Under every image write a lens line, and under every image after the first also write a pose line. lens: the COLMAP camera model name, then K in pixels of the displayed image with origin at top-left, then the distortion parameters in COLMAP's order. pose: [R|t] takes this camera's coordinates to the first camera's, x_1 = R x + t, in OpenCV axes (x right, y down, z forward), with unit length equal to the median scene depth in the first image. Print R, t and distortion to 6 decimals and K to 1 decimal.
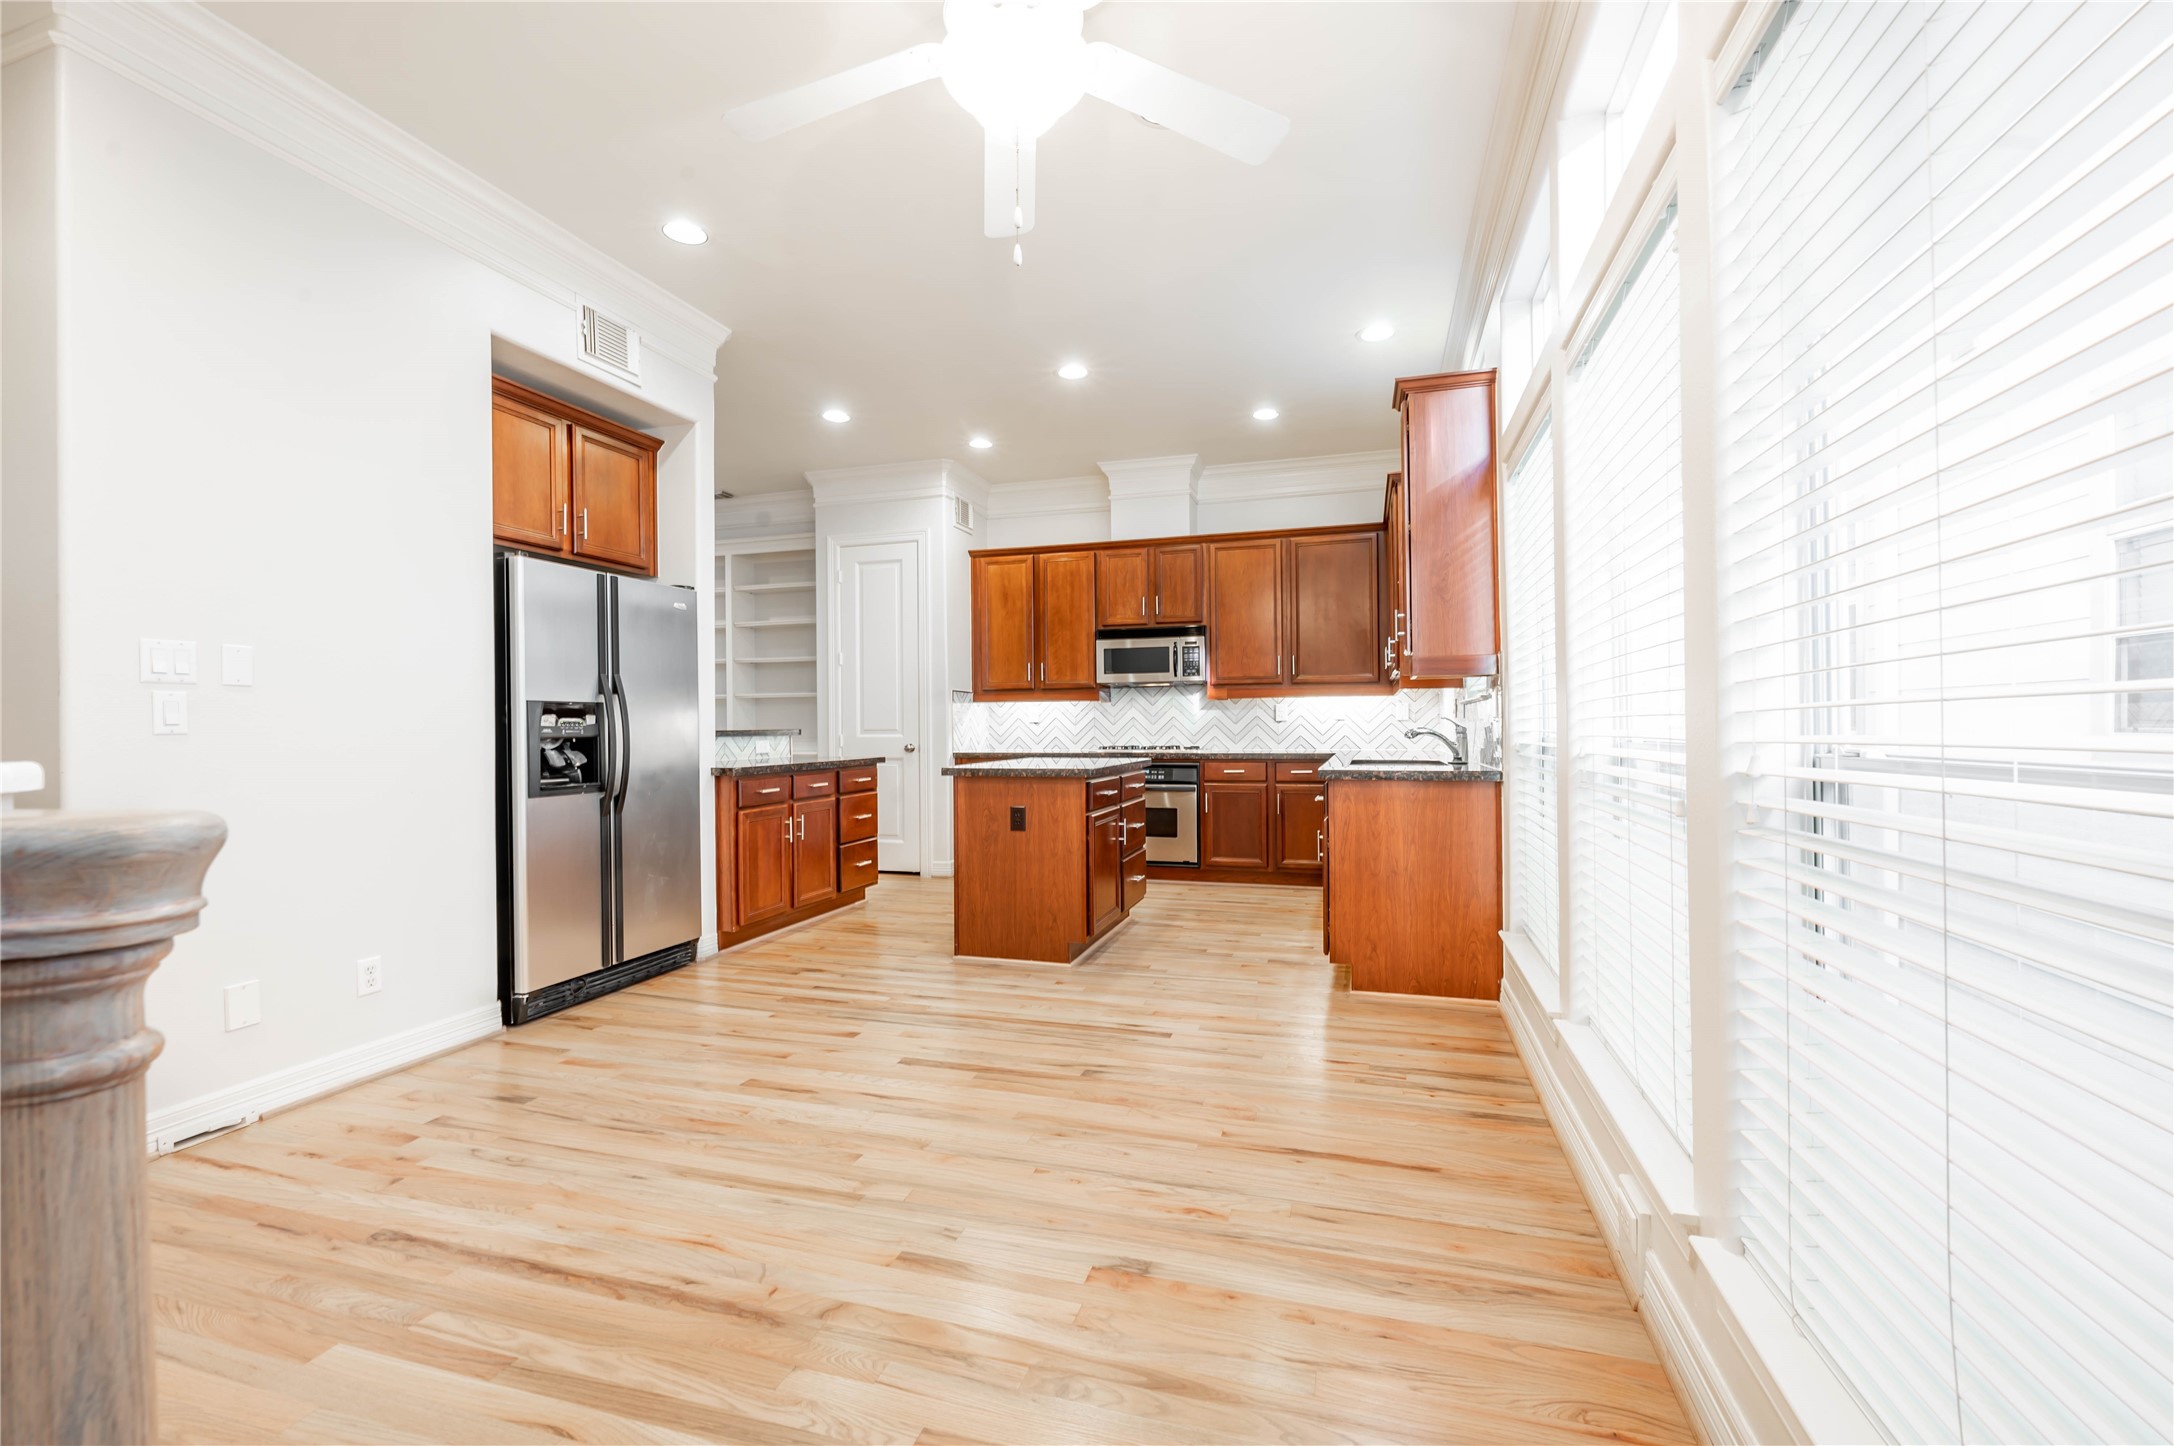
lens RADIAL K [[881.1, 0, 1096.9], [0, 881.1, 722.0], [0, 0, 1]] dist [0.000316, 0.000277]
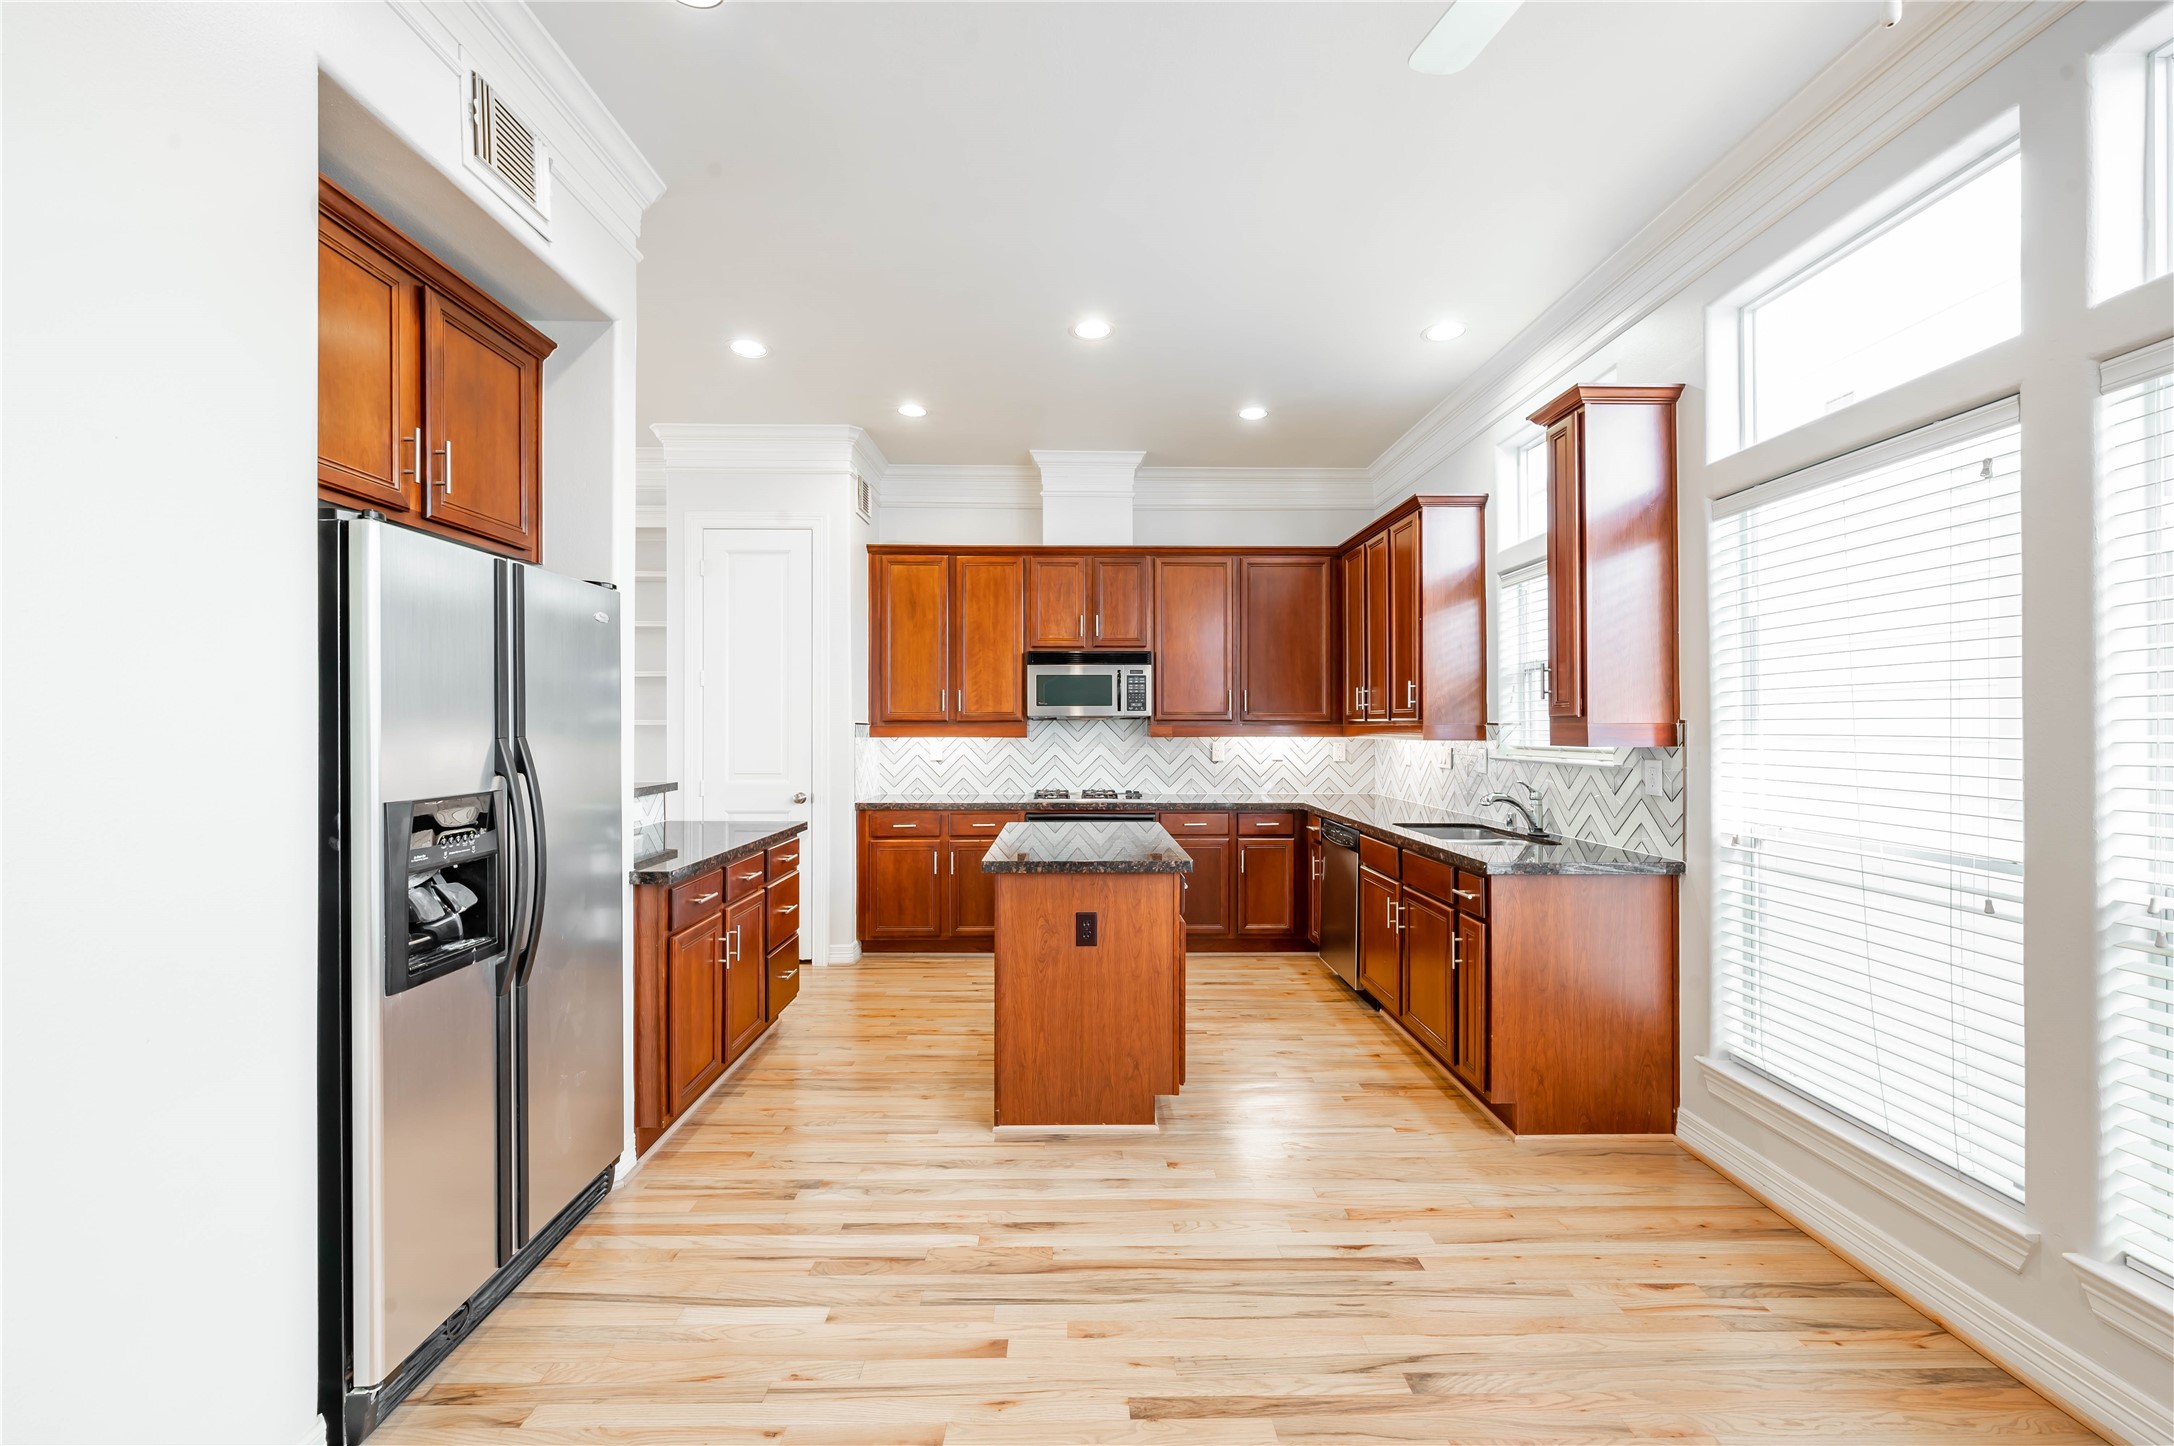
lens RADIAL K [[881.1, 0, 1053.2], [0, 881.1, 725.9], [0, 0, 1]] dist [0.000316, 0.000277]
pose [[0.963804, 0.016656, 0.266091, -0.283498], [-0.017645, 0.999843, 0.001329, -0.052933], [-0.266027, -0.005976, 0.963947, 0.280502]]
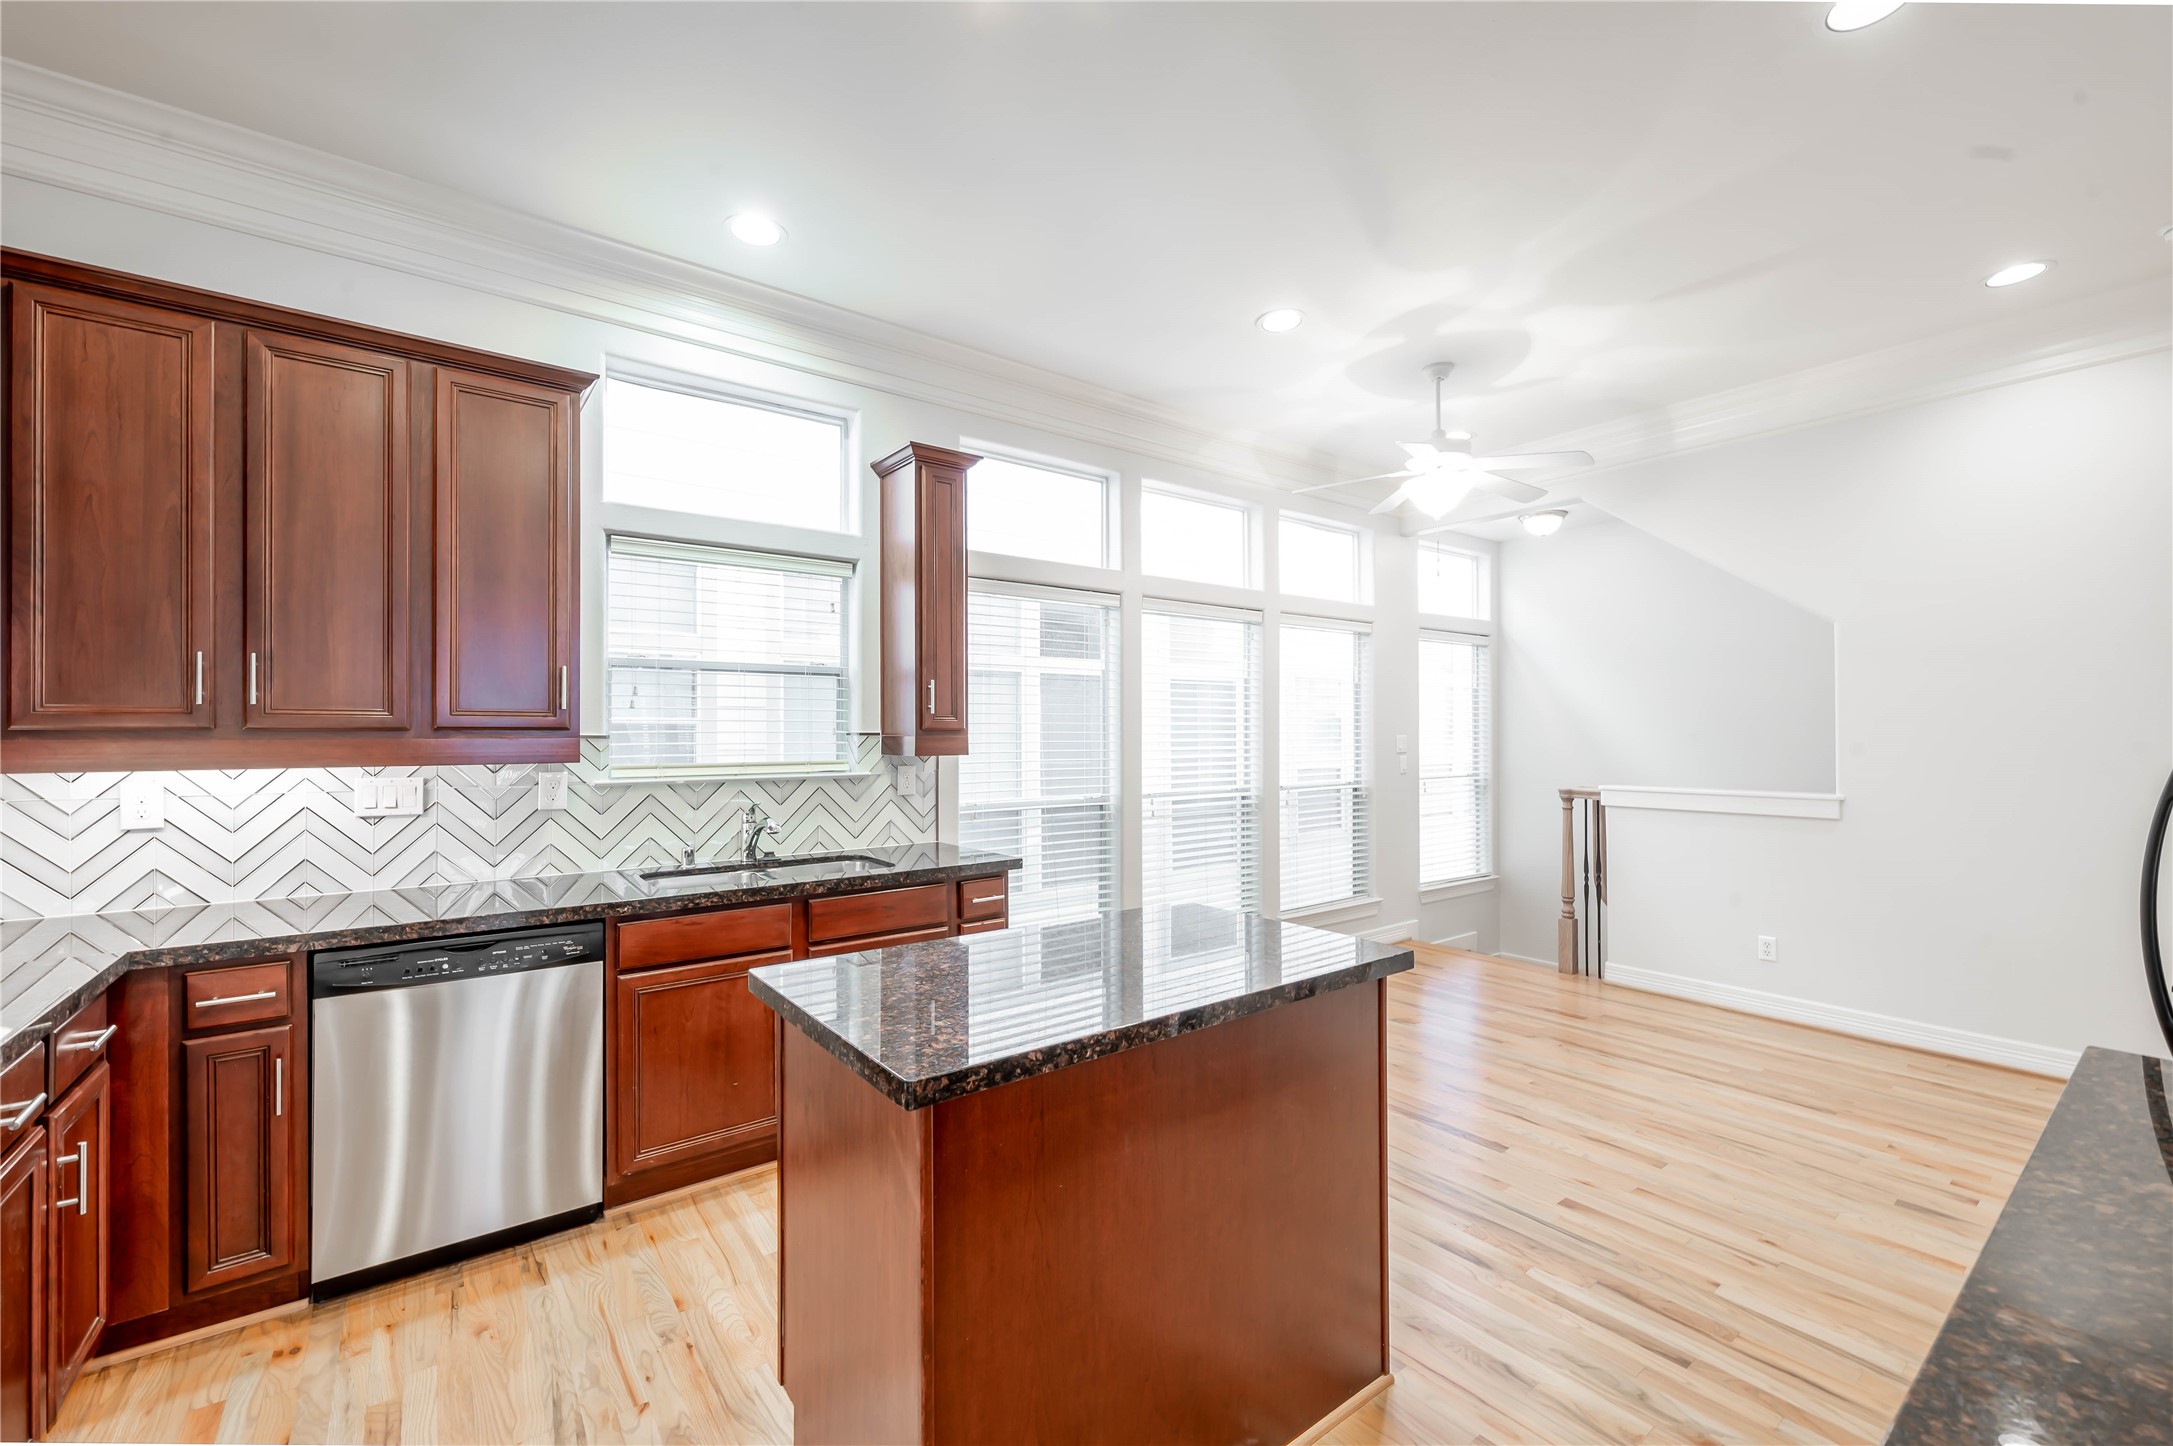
lens RADIAL K [[880.7, 0, 1094.3], [0, 880.7, 730.0], [0, 0, 1]] dist [0.000316, 0.000277]
pose [[-0.812960, 0.021368, 0.581928, -0.279593], [0.012427, 0.999736, -0.019348, -0.049356], [-0.582187, -0.008498, -0.813010, 1.351276]]
